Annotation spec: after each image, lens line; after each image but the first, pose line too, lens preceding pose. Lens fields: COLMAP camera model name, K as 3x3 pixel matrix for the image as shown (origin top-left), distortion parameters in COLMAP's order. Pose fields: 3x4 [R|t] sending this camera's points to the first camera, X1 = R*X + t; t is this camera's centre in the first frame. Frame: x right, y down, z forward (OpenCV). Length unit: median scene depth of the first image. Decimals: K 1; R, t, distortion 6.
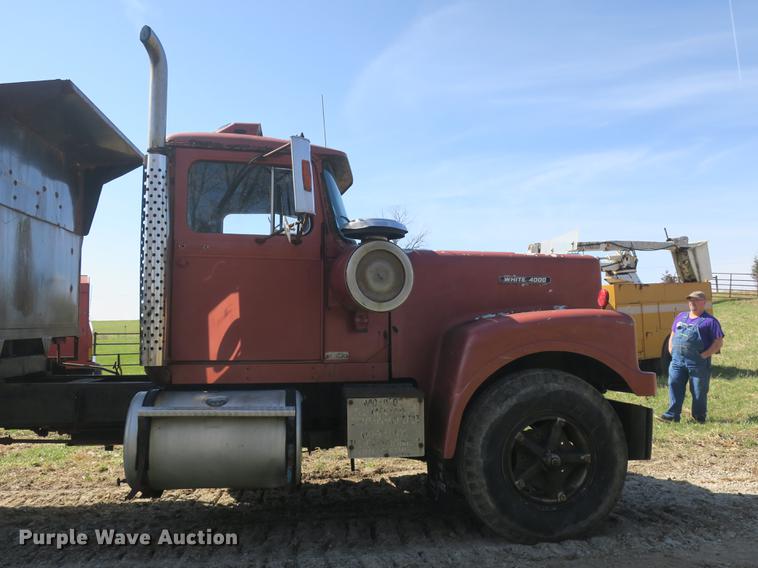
lens RADIAL K [[665.1, 0, 384.4], [0, 665.1, 285.7], [0, 0, 1]] dist [-0.015858, 0.016412]
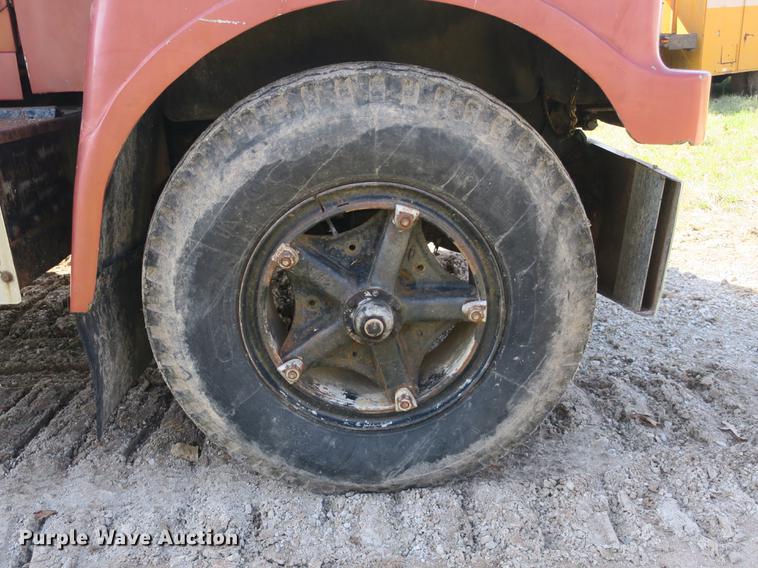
lens RADIAL K [[665.1, 0, 384.4], [0, 665.1, 285.7], [0, 0, 1]] dist [-0.015858, 0.016412]
pose [[0.994200, 0.026892, -0.104135, 0.292458], [0.016490, 0.918671, 0.394678, 0.098271], [0.106279, -0.394106, 0.912899, 0.658651]]
